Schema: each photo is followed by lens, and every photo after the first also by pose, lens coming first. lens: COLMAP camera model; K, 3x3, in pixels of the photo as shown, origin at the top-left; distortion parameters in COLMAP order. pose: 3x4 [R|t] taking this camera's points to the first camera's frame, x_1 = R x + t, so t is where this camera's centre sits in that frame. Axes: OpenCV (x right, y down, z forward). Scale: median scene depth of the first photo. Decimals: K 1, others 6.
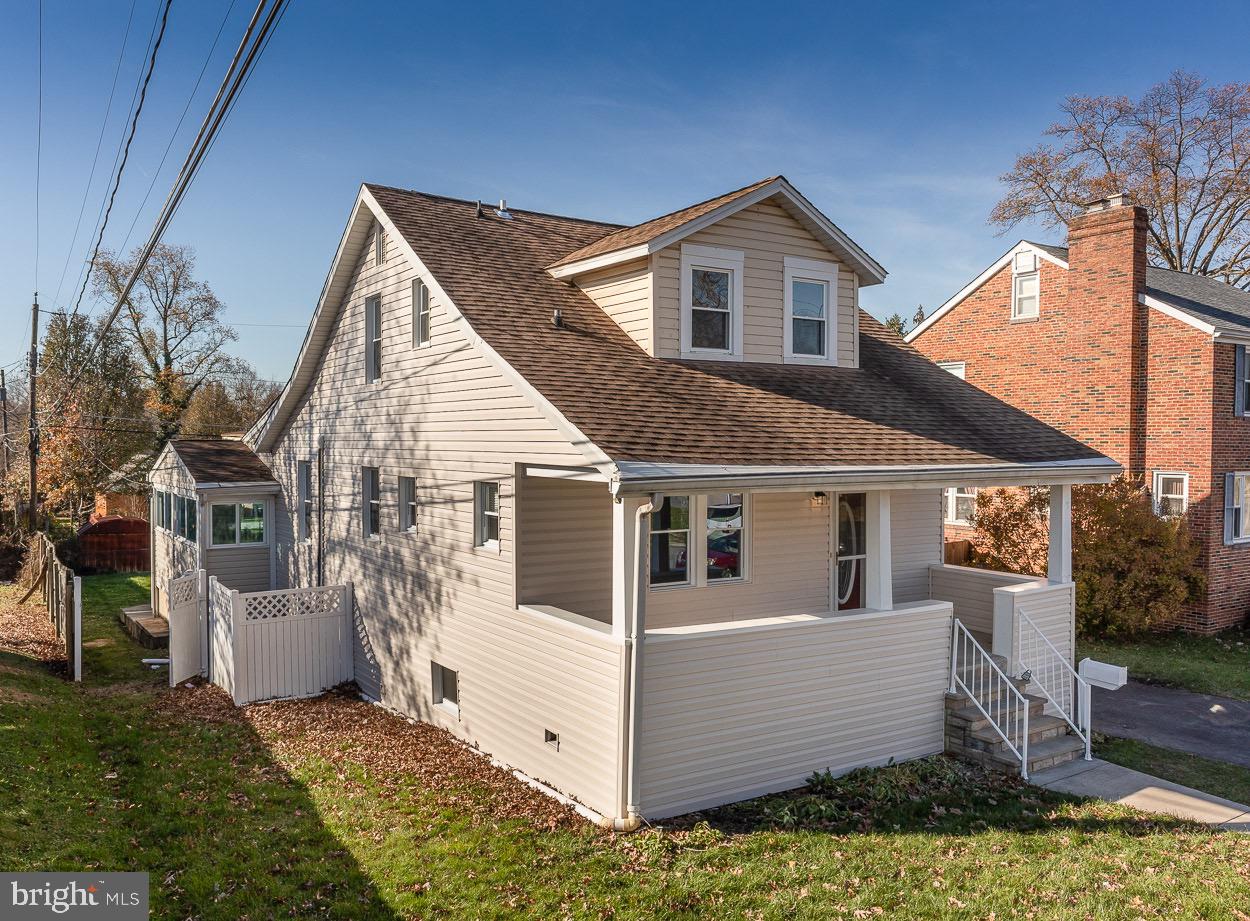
lens RADIAL K [[973.7, 0, 623.1], [0, 973.7, 463.1], [0, 0, 1]] dist [-0.020207, -0.001365]
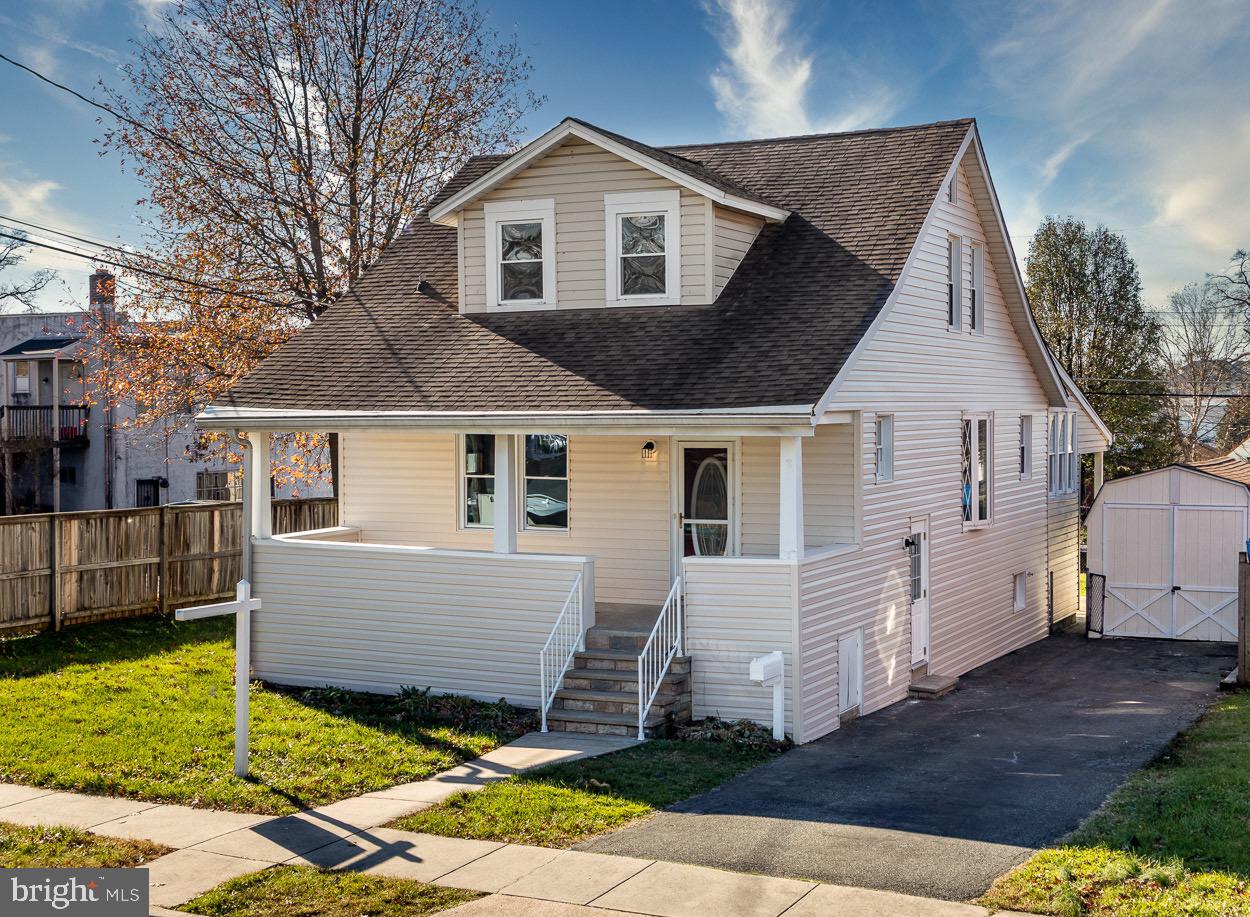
lens RADIAL K [[1783.7, 0, 628.5], [0, 1783.7, 455.6], [0, 0, 1]] dist [0.007131, 0.000000]
pose [[0.546074, 0.017503, -0.837554, 1.677889], [-0.012357, 0.999841, 0.012838, 0.019984], [0.837646, 0.003339, 0.546204, 0.072777]]
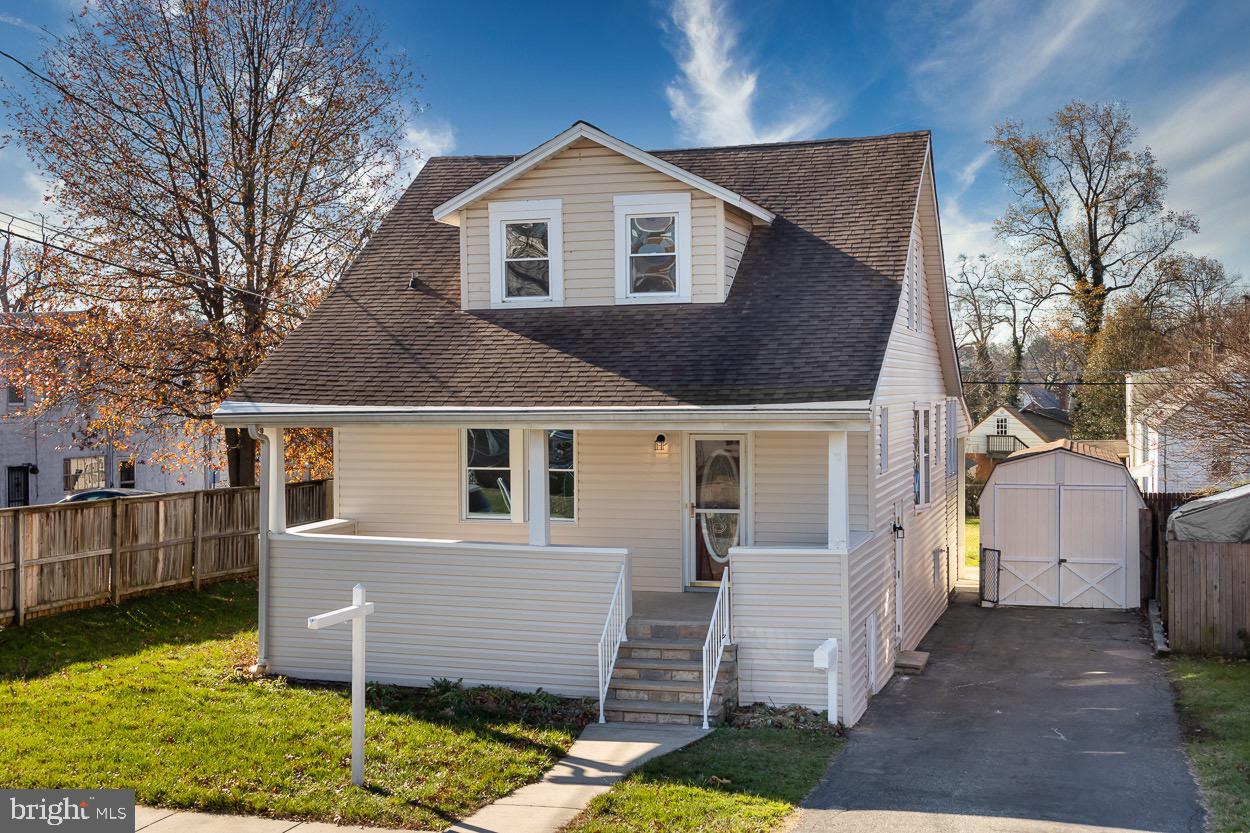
lens RADIAL K [[1603.0, 0, 619.9], [0, 1603.0, 413.1], [0, 0, 1]] dist [0.008126, 0.000000]
pose [[0.658974, 0.003738, -0.752157, 1.421924], [-0.007568, 0.999970, -0.001661, 0.009857], [0.752128, 0.006787, 0.658982, -0.062048]]
